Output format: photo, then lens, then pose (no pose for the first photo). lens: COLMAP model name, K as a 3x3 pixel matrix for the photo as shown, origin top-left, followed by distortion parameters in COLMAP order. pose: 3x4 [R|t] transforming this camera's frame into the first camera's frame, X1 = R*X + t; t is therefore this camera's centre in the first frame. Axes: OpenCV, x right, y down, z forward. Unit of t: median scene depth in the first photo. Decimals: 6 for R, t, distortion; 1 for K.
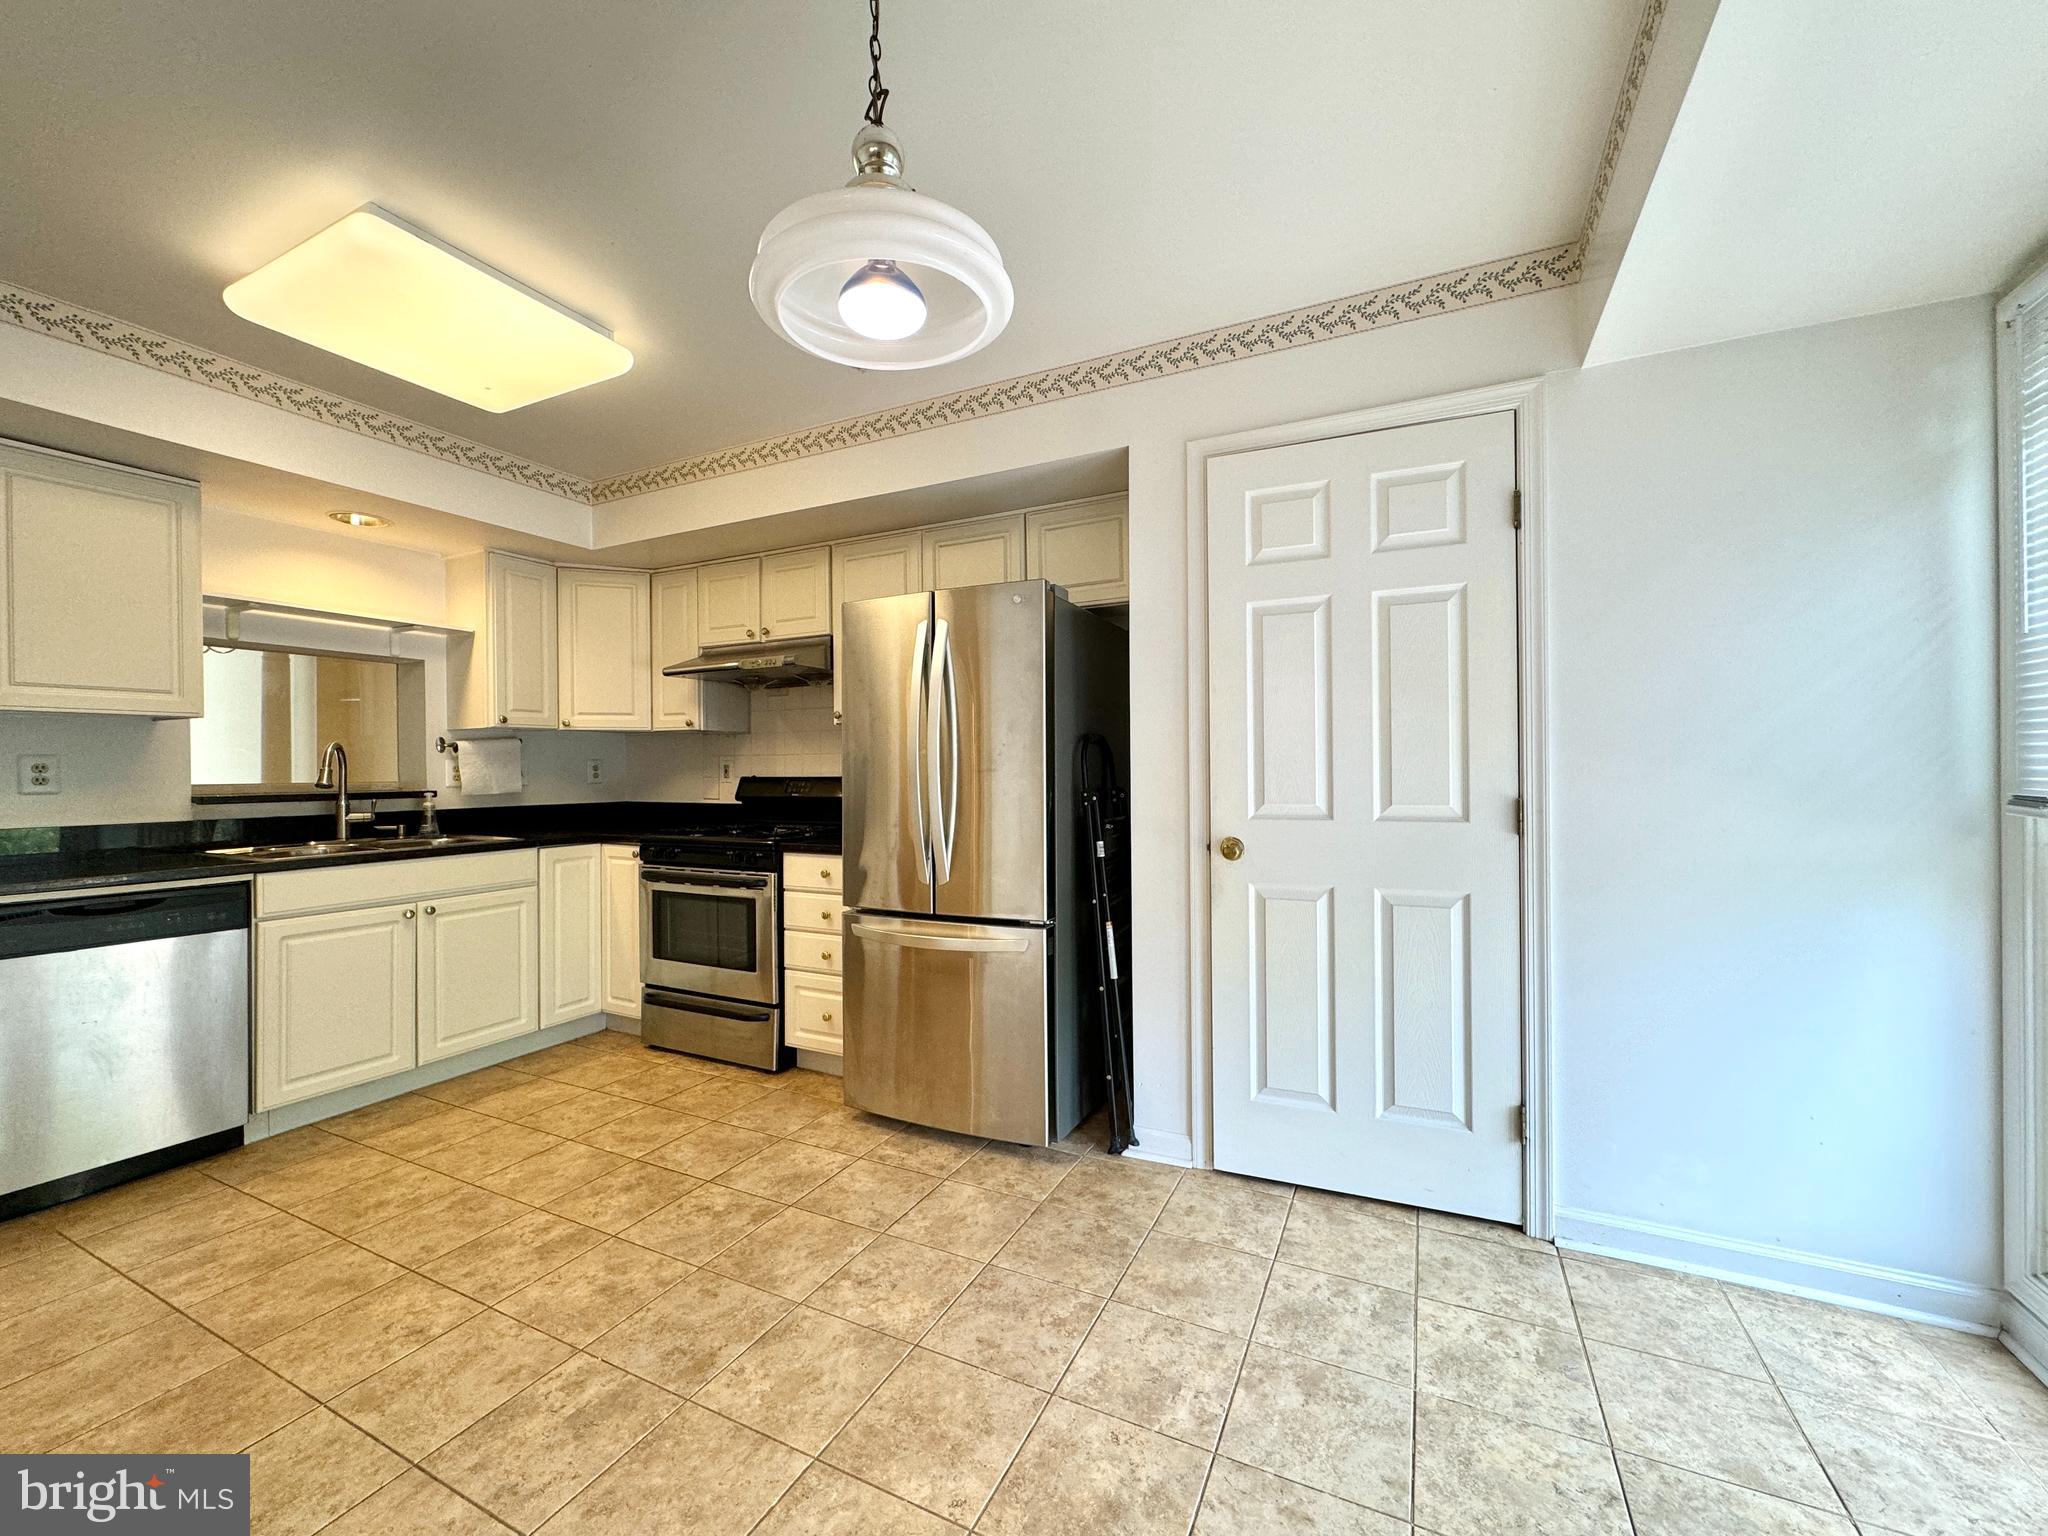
lens RADIAL K [[814.7, 0, 1024.3], [0, 814.7, 771.7], [0, 0, 1]] dist [-0.001252, -0.000401]
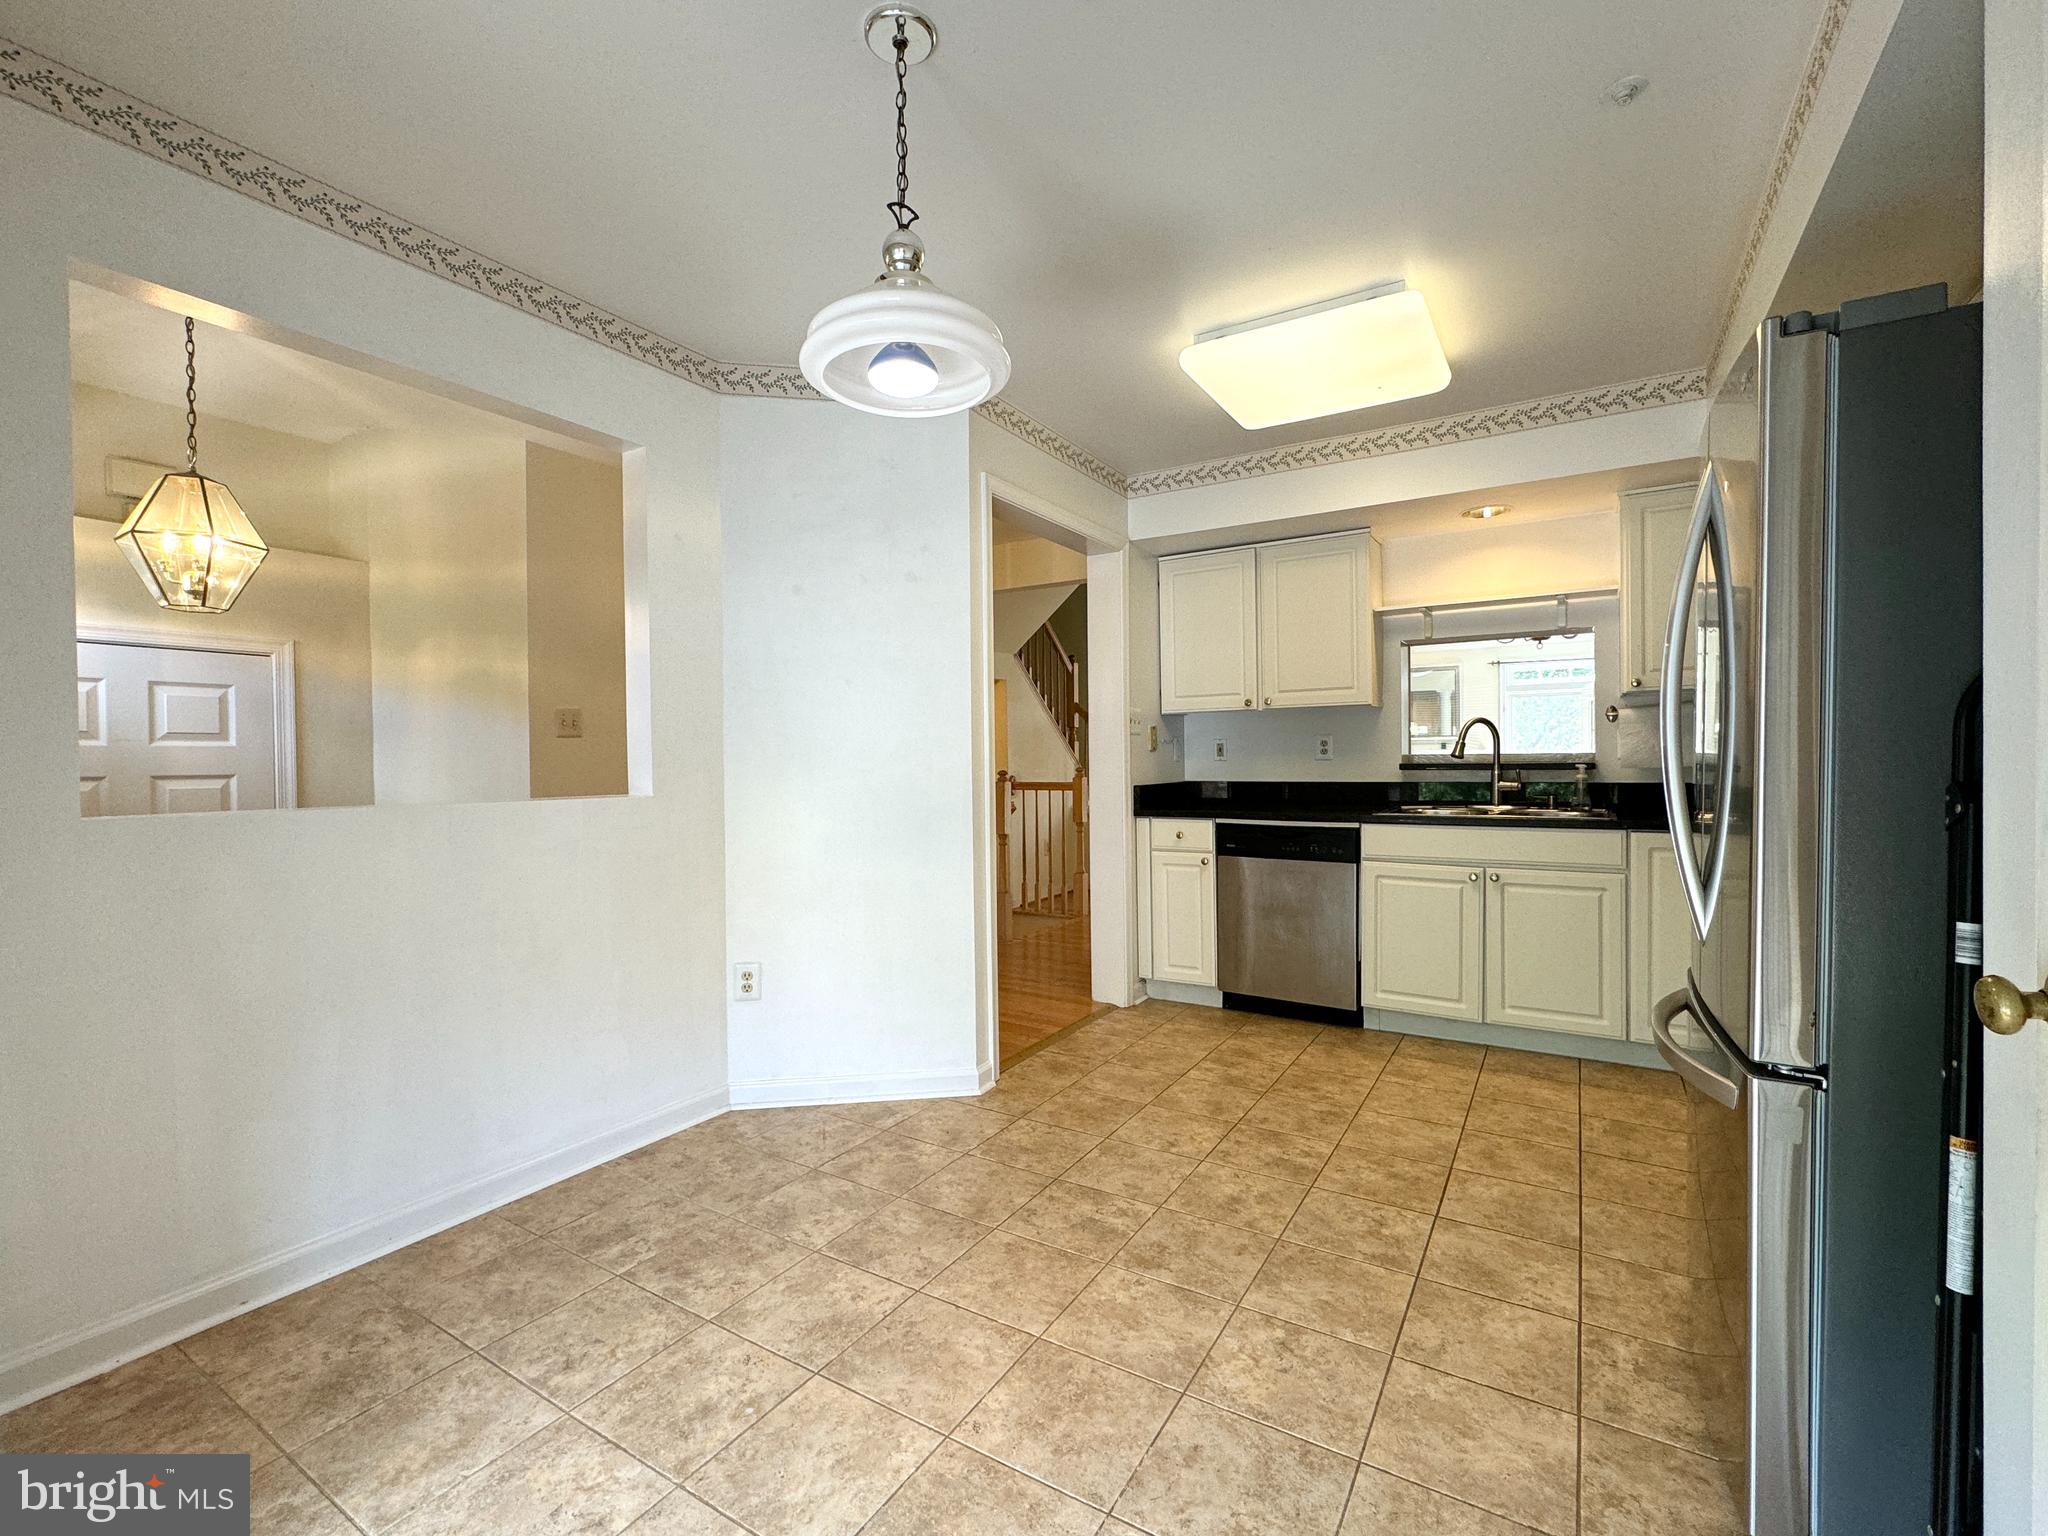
lens RADIAL K [[901.3, 0, 1021.6], [0, 901.3, 768.9], [0, 0, 1]] dist [0.000403, -0.000190]
pose [[-0.096713, 0.023458, -0.995036, 0.546052], [0.009558, 0.999698, 0.022639, 0.000226], [0.995266, -0.007321, -0.096908, 0.596922]]
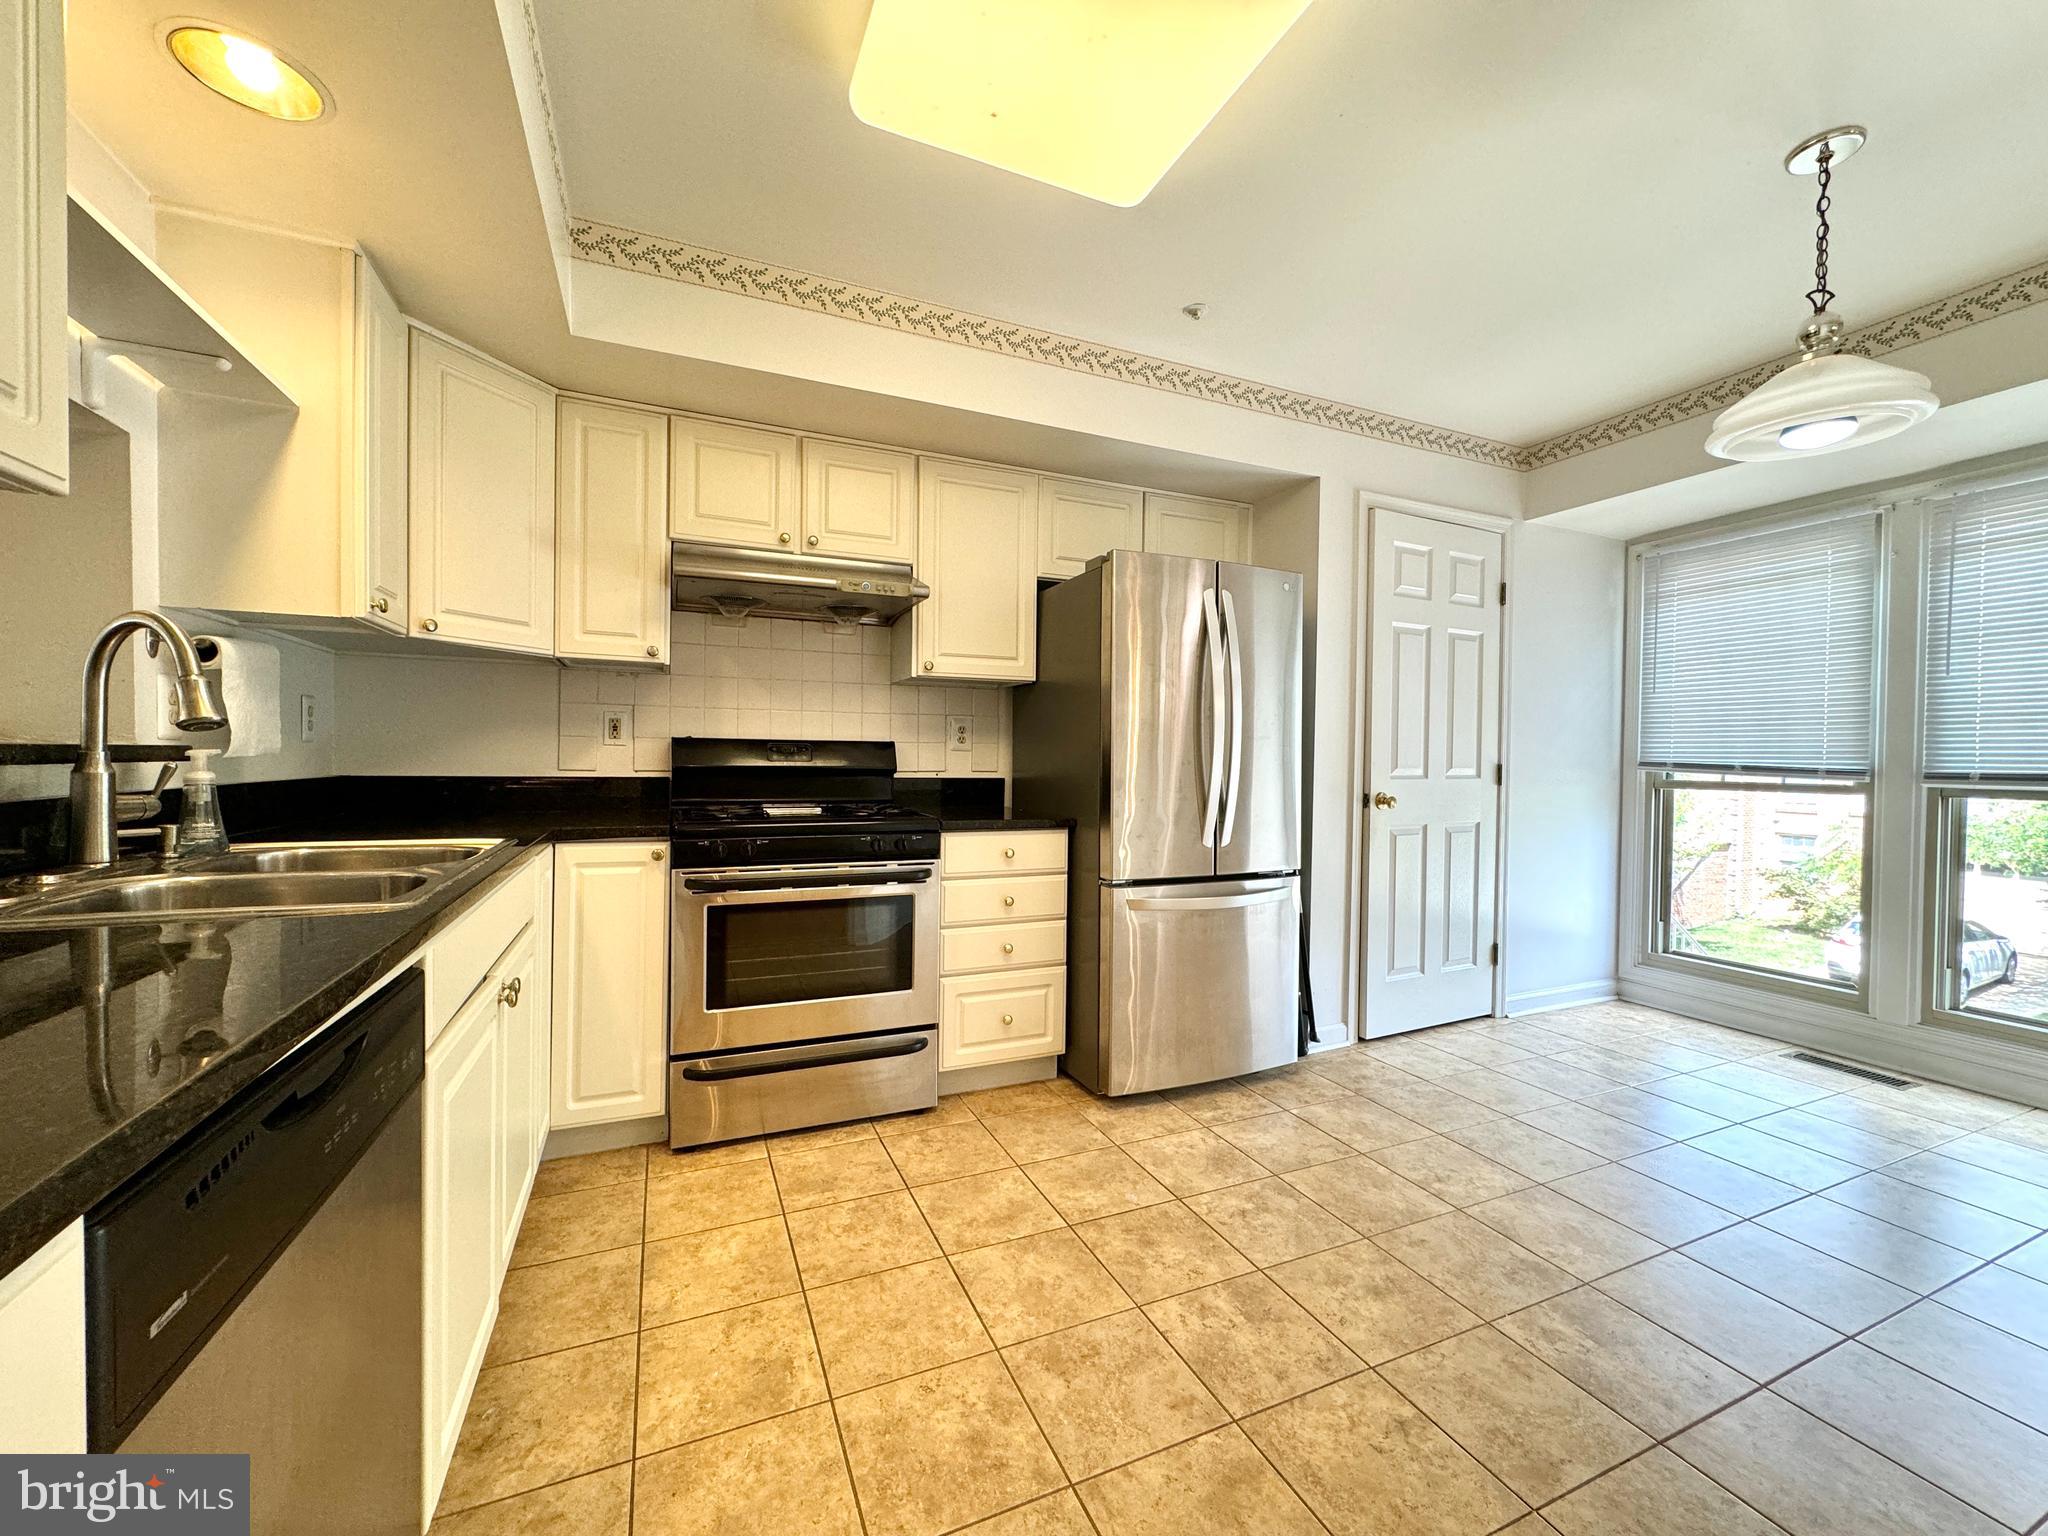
lens RADIAL K [[814.7, 0, 1022.3], [0, 814.7, 771.5], [0, 0, 1]] dist [-0.001252, -0.000401]
pose [[0.646306, -0.000055, 0.763079, -1.057053], [-0.015393, 0.999796, 0.013109, 0.033108], [-0.762923, -0.020219, 0.646173, 0.521908]]
